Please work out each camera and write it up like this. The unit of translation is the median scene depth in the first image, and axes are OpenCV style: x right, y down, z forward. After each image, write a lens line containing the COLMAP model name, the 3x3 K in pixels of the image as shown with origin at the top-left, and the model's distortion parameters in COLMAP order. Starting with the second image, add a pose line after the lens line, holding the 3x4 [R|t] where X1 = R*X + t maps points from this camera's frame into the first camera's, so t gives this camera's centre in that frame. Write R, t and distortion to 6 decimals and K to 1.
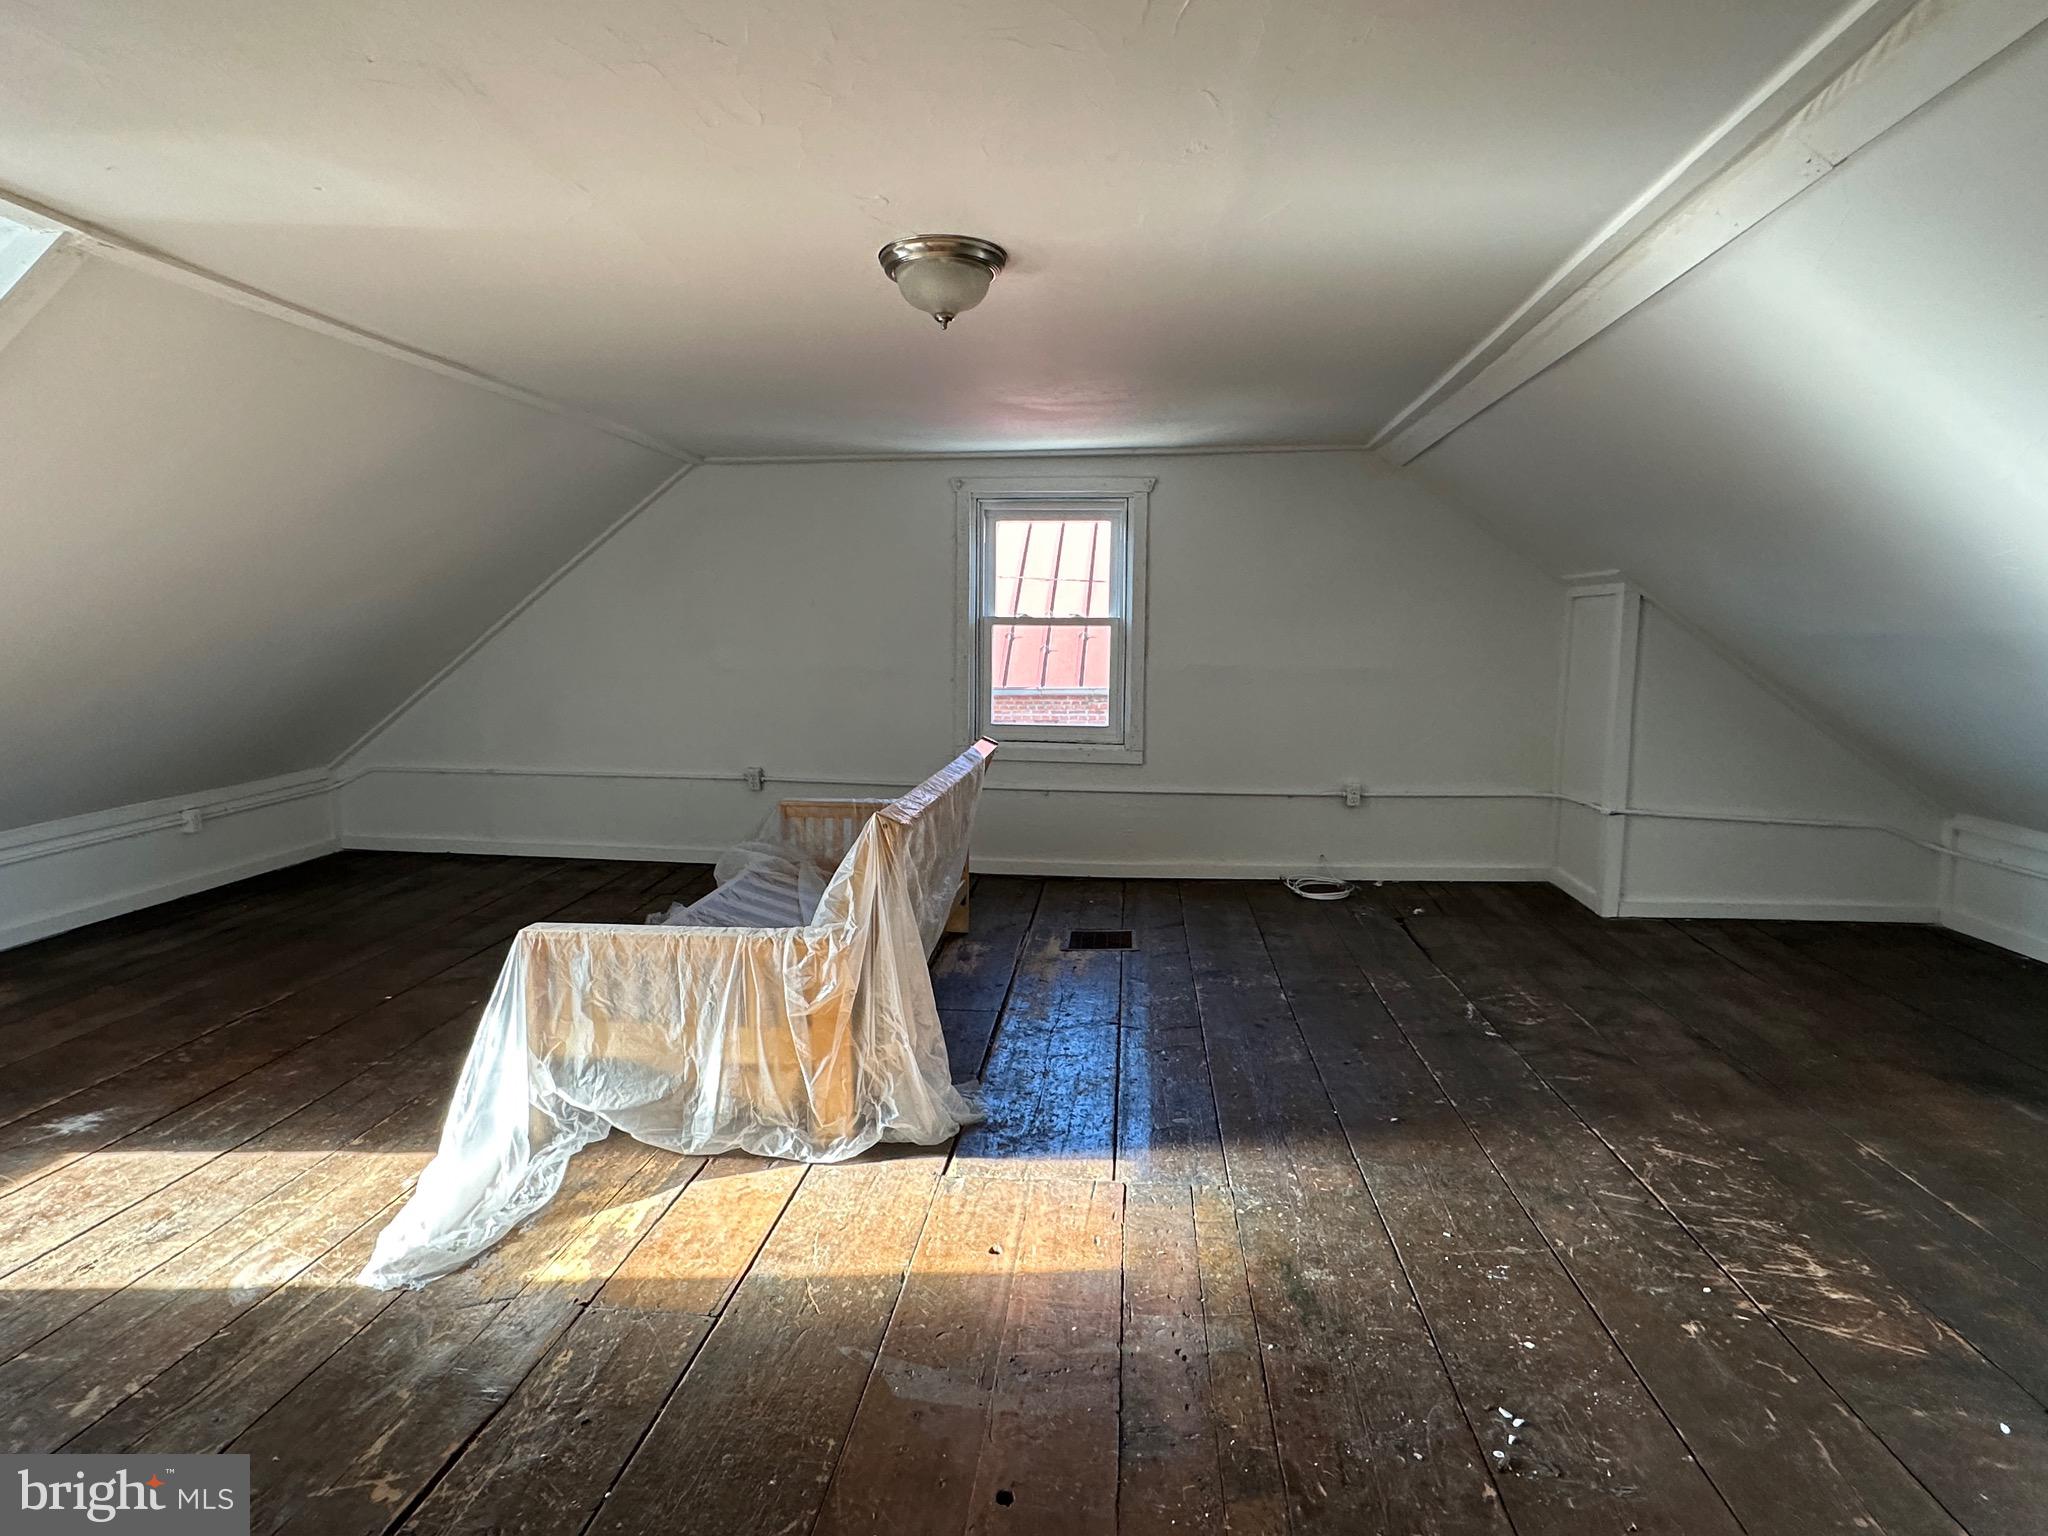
lens RADIAL K [[1129.6, 0, 1024.0], [0, 1129.6, 768.0], [0, 0, 1]] dist [0.000675, 0.000192]
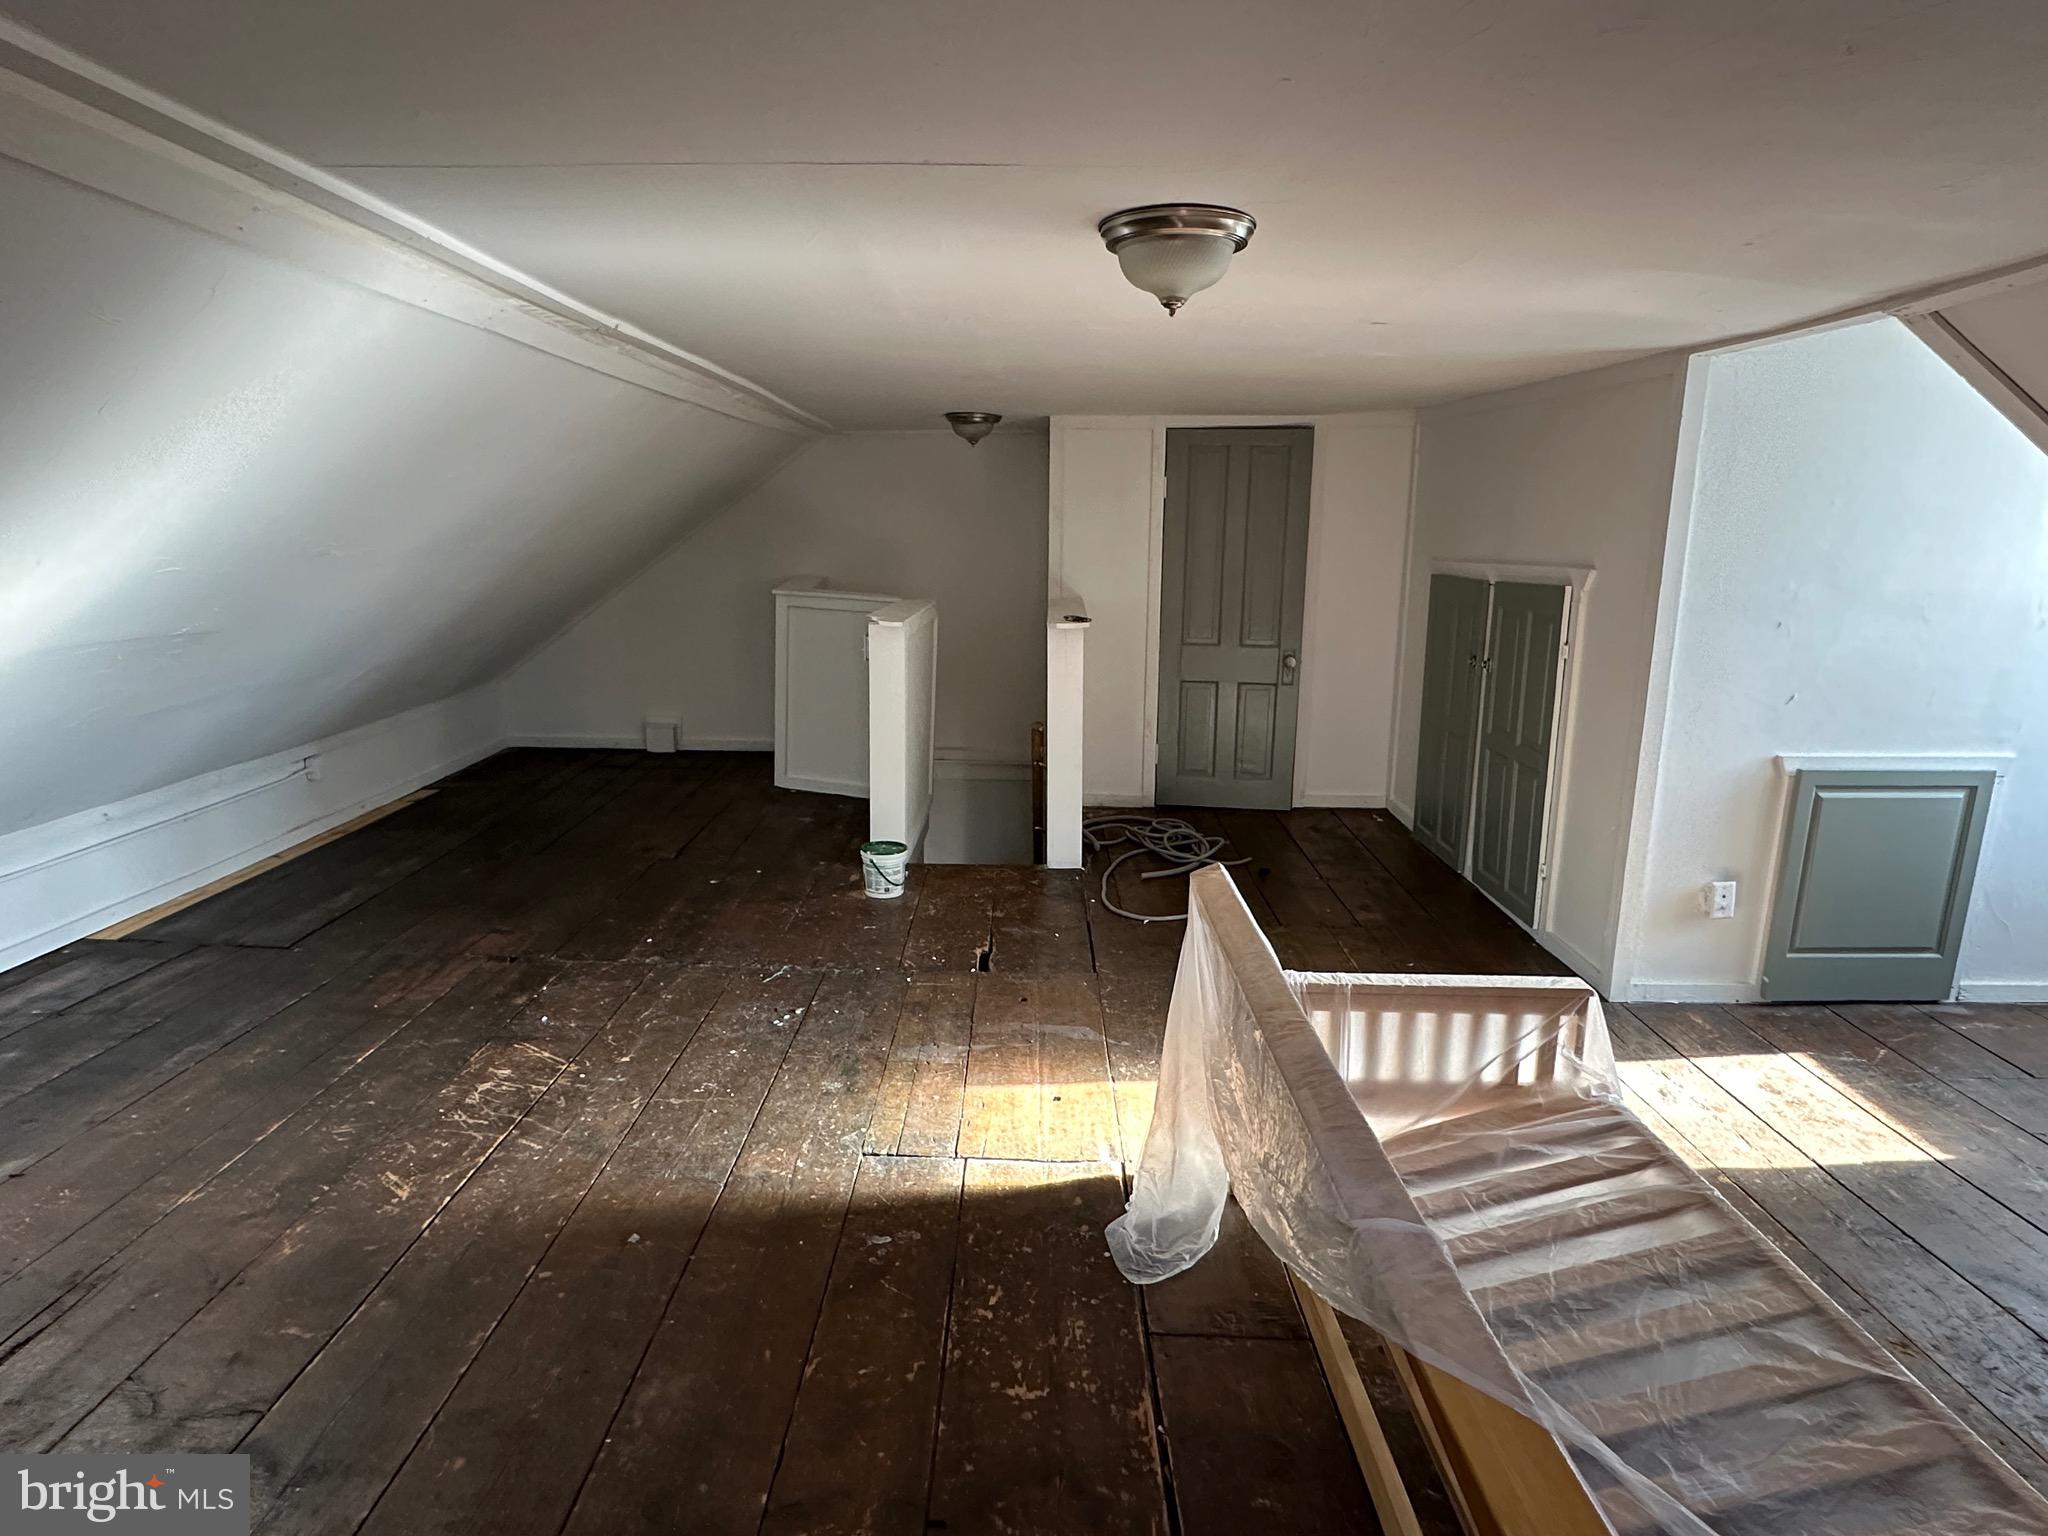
lens RADIAL K [[1129.6, 0, 1024.0], [0, 1129.6, 768.0], [0, 0, 1]] dist [0.000675, 0.000192]
pose [[-0.995985, 0.009511, -0.089016, 0.135090], [-0.019057, 0.949024, 0.314628, -0.393889], [0.087471, 0.315061, -0.945032, 2.217319]]
